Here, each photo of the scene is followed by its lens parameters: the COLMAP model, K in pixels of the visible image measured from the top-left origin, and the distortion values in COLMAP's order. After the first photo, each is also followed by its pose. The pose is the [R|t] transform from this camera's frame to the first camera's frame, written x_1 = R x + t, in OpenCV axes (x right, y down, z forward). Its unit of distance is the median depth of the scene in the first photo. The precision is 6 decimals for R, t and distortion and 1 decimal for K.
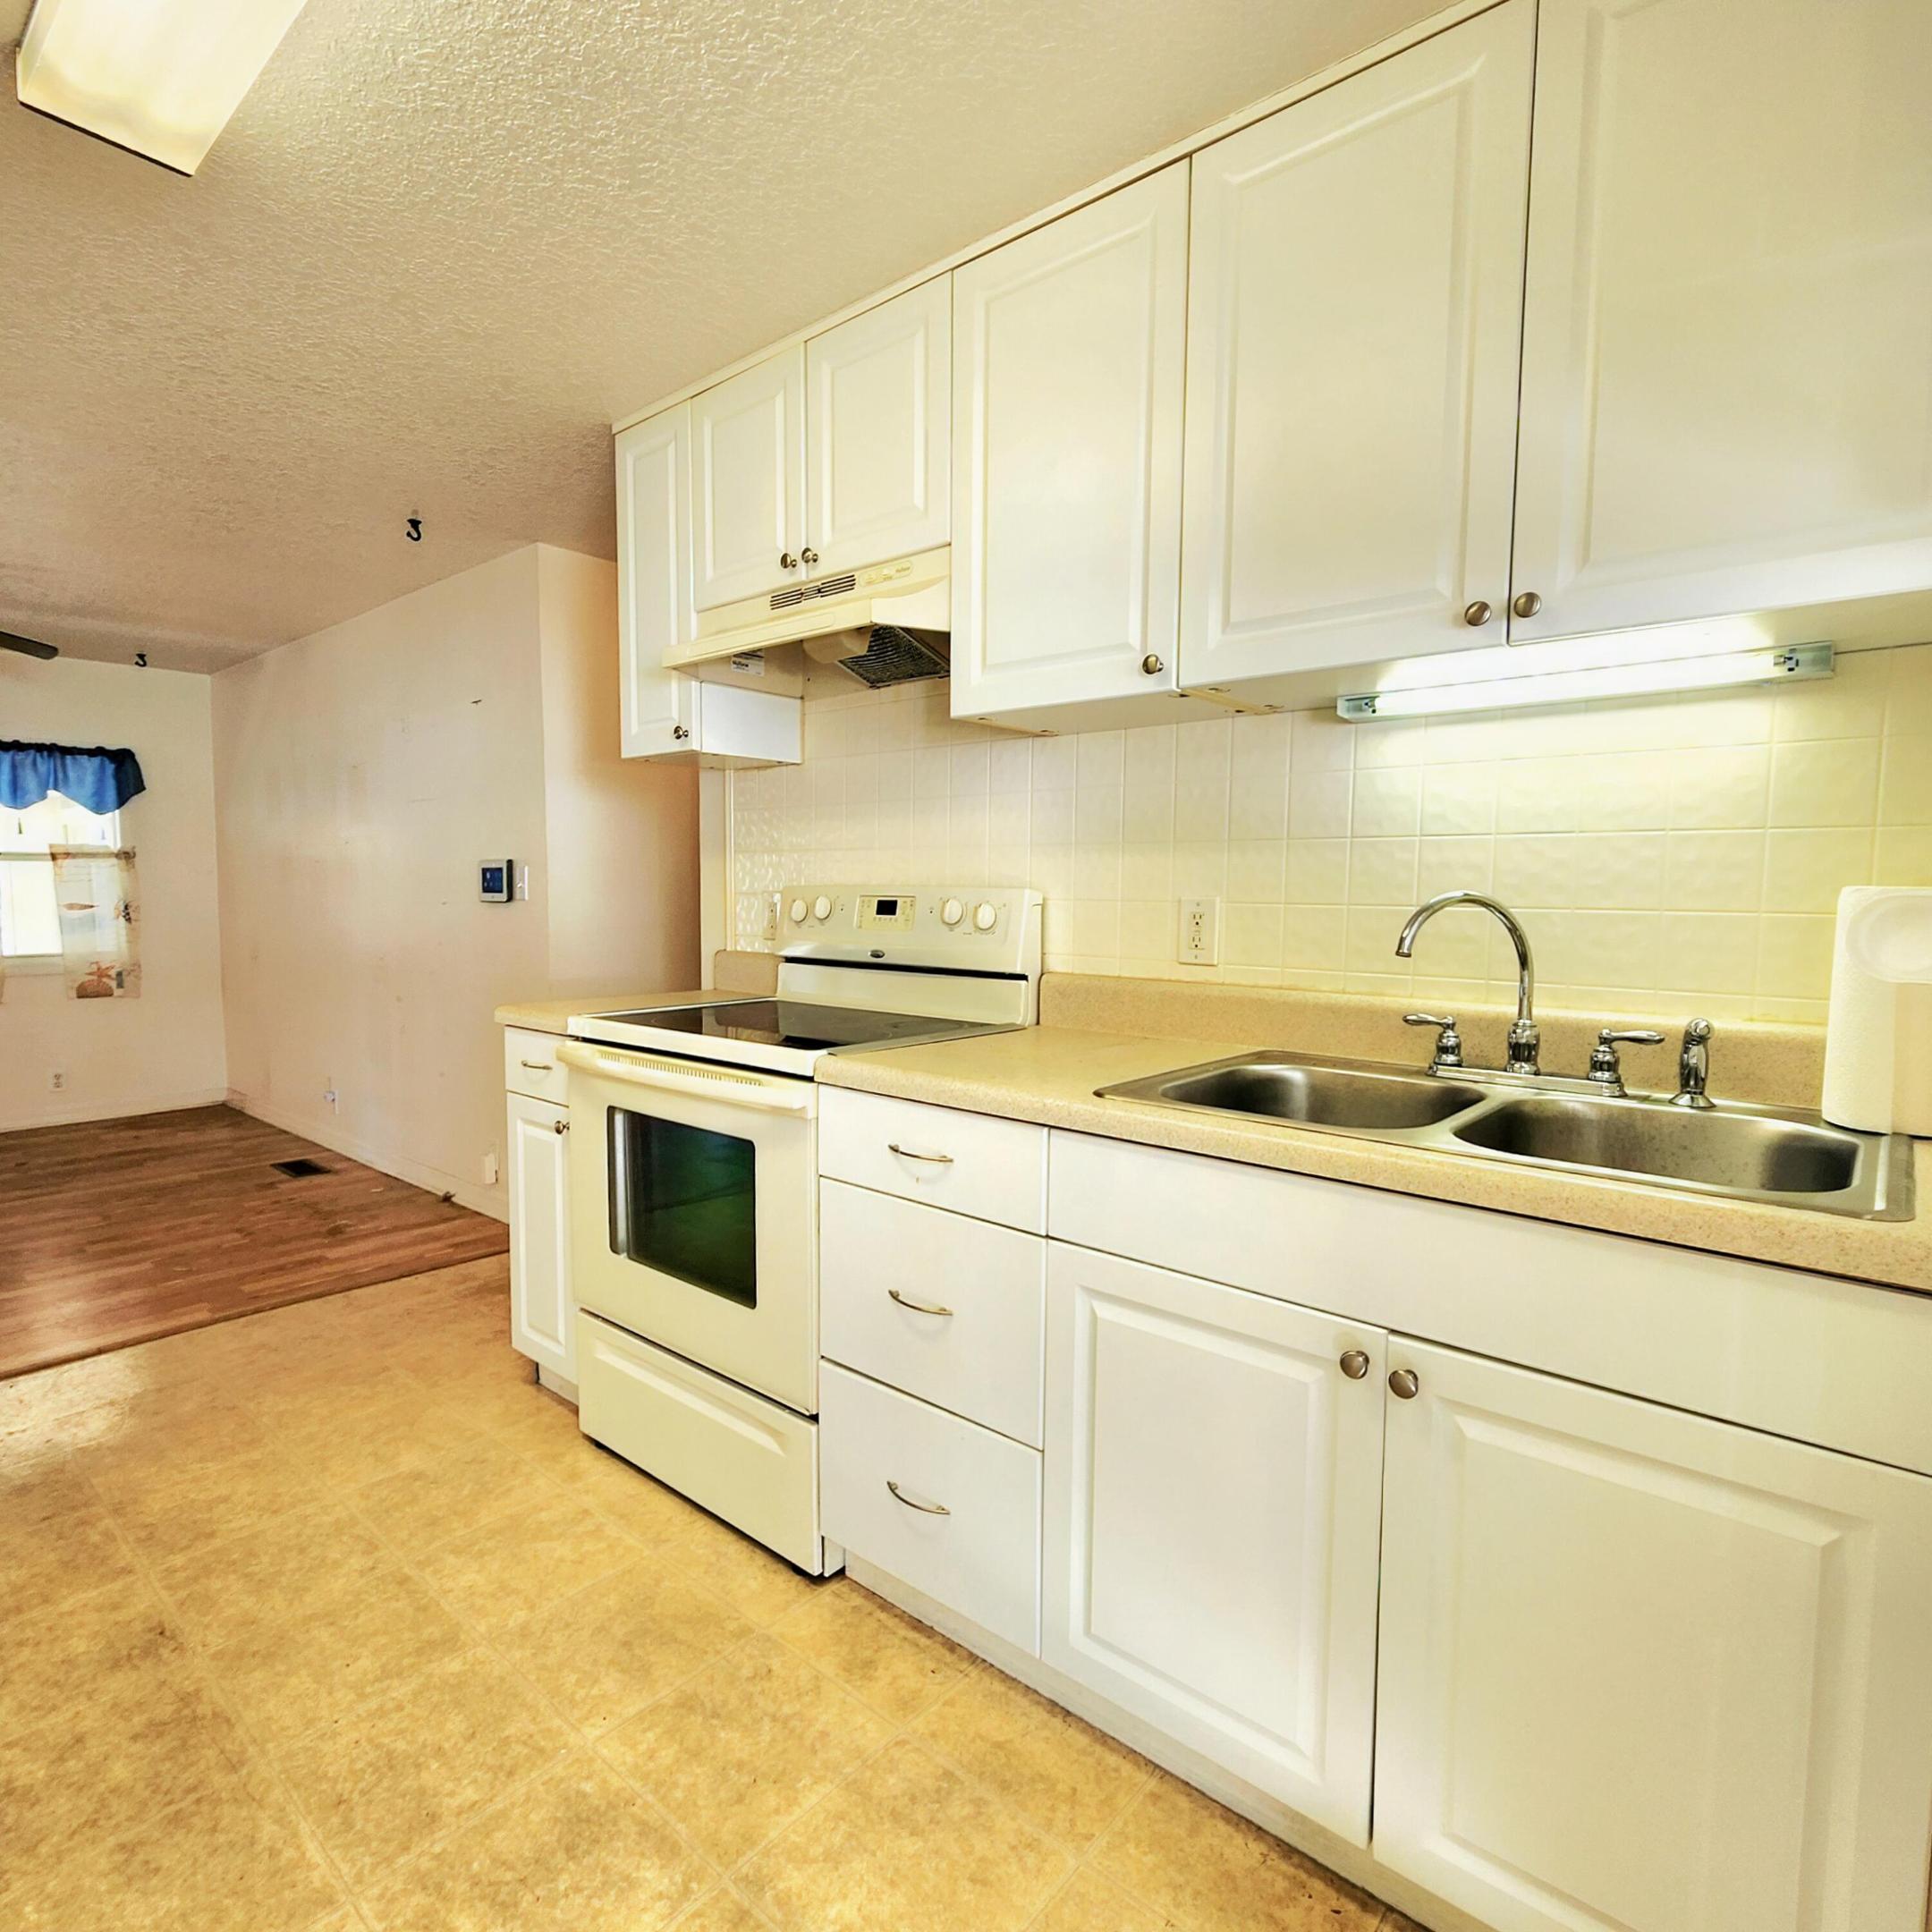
lens RADIAL K [[1074.4, 0, 933.8], [0, 1074.4, 979.1], [0, 0, 1]] dist [0.004048, -0.001137]
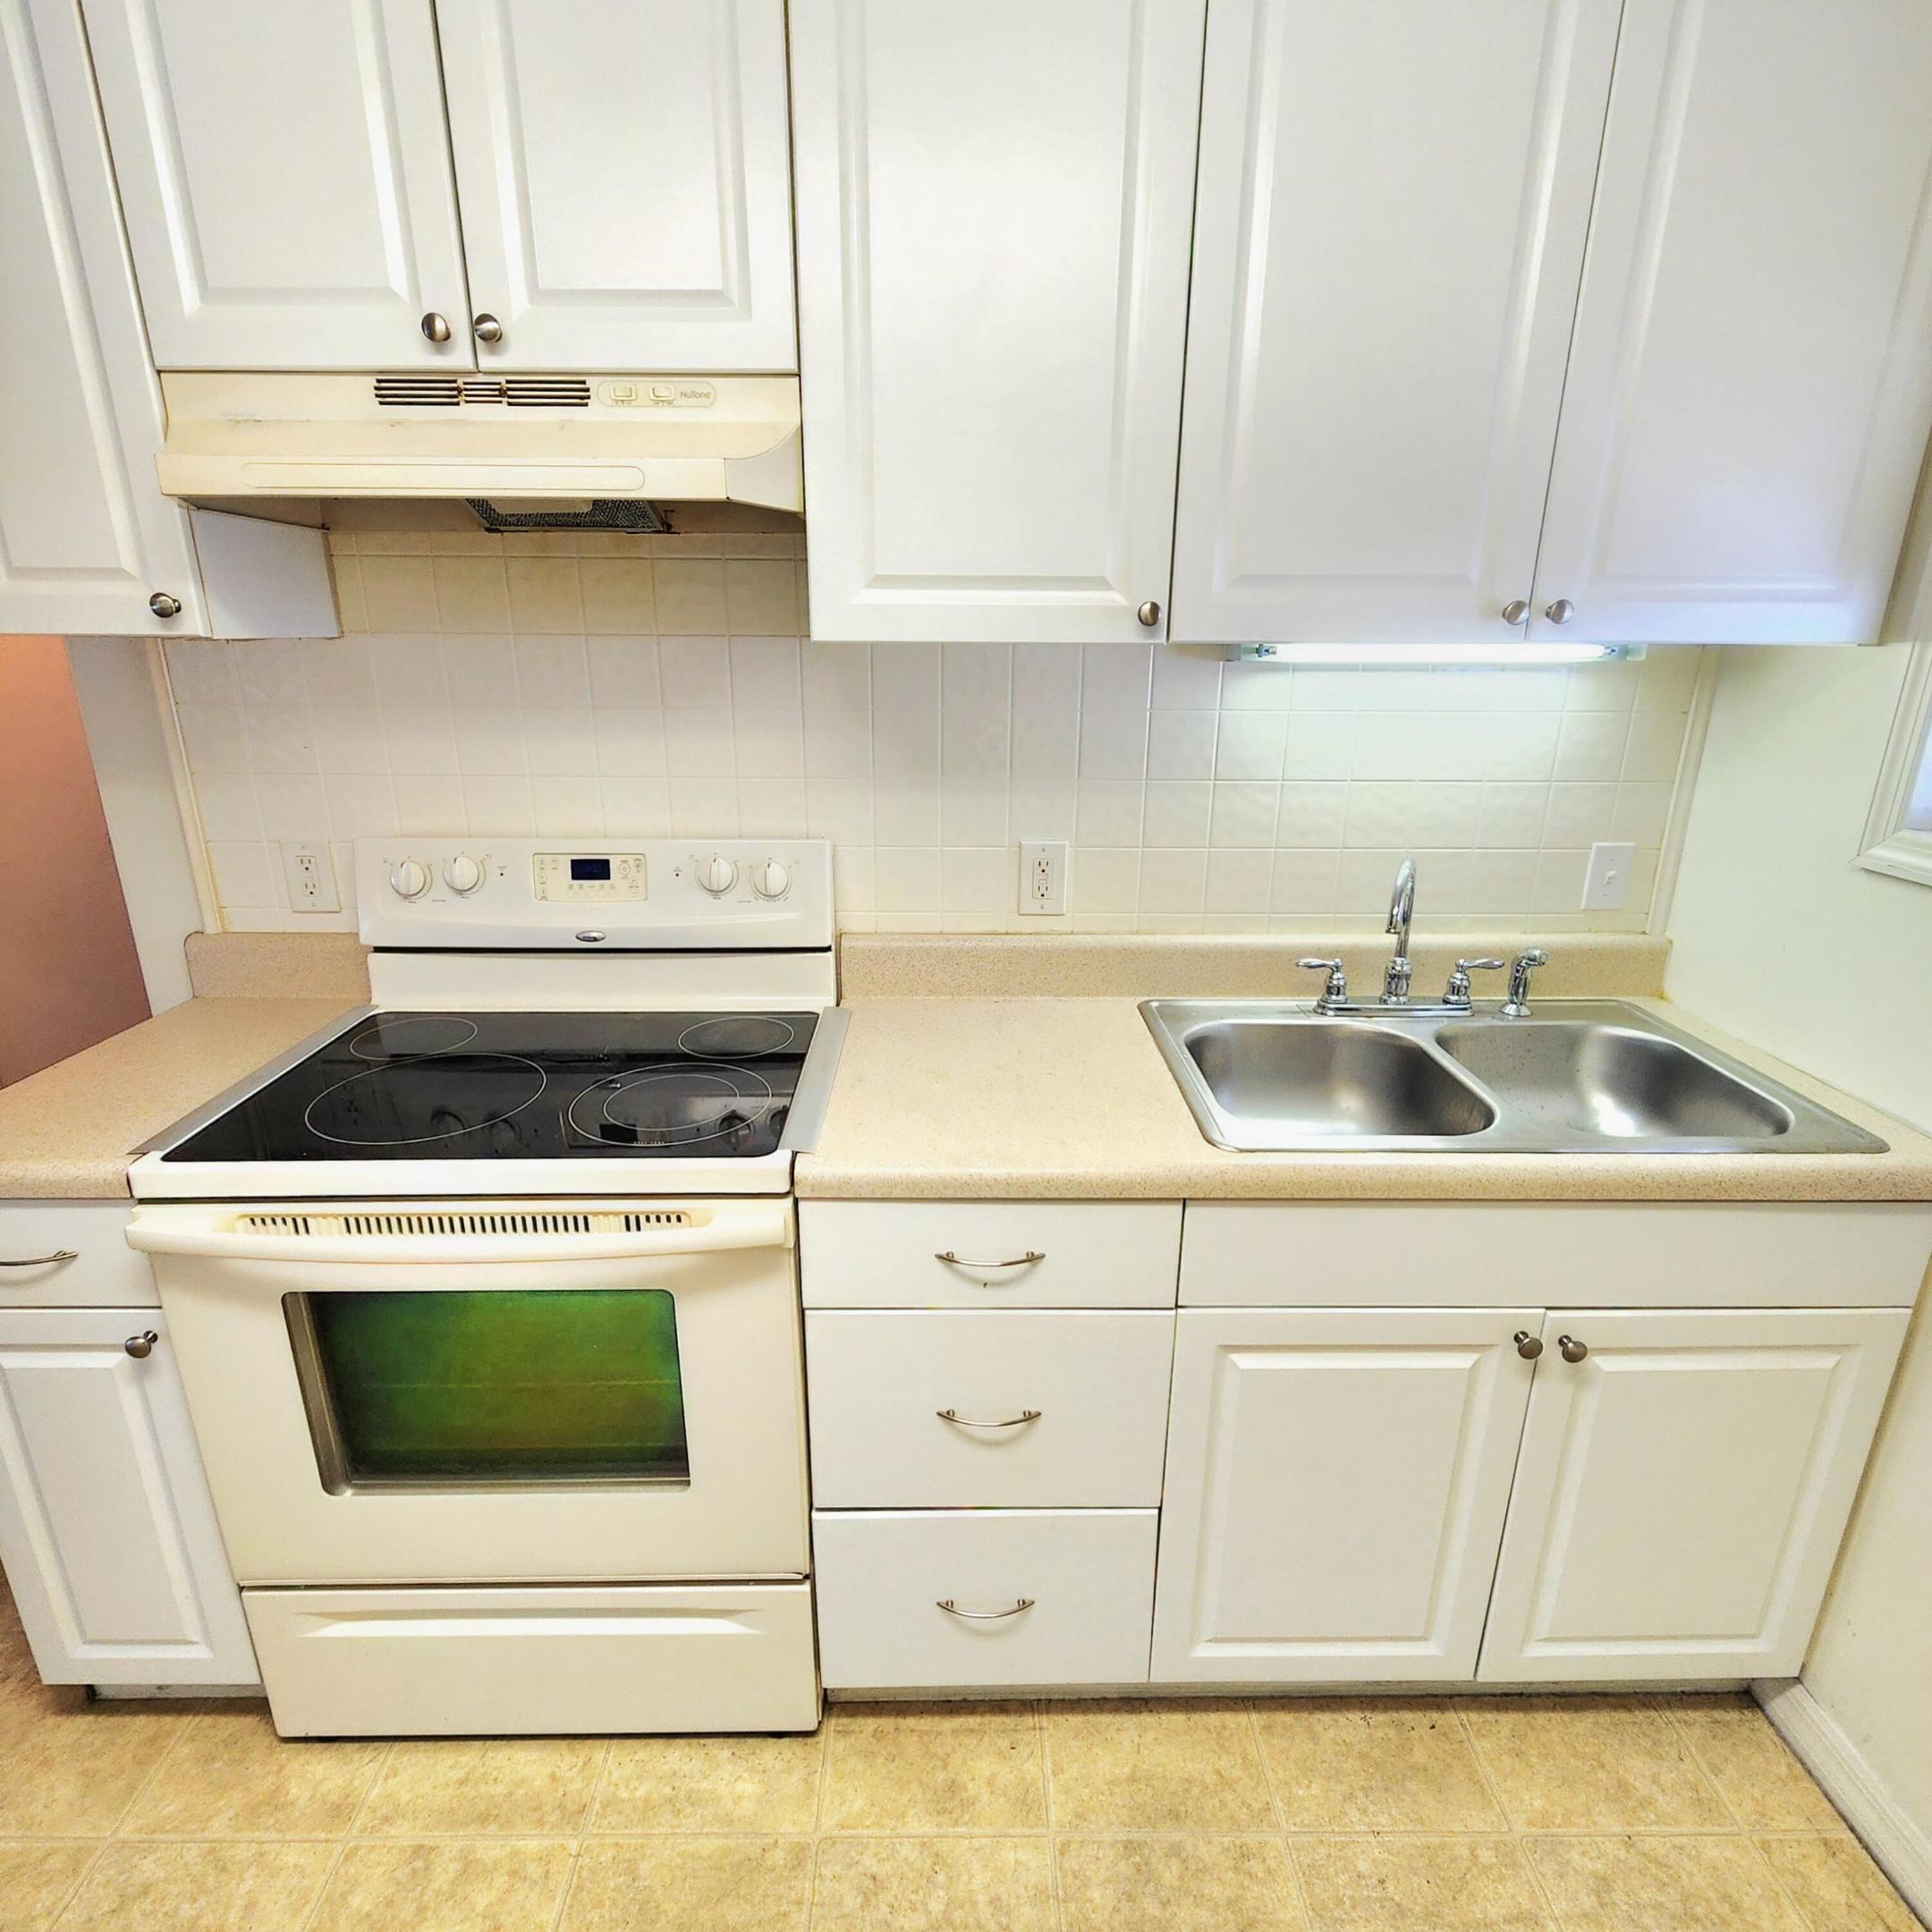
lens RADIAL K [[1075.4, 0, 961.5], [0, 1075.4, 979.9], [0, 0, 1]] dist [0.002079, -0.000014]
pose [[0.743685, -0.212003, 0.634025, -0.417908], [0.062252, 0.966226, 0.250064, -0.202483], [-0.665625, -0.146499, 0.731766, 0.385130]]
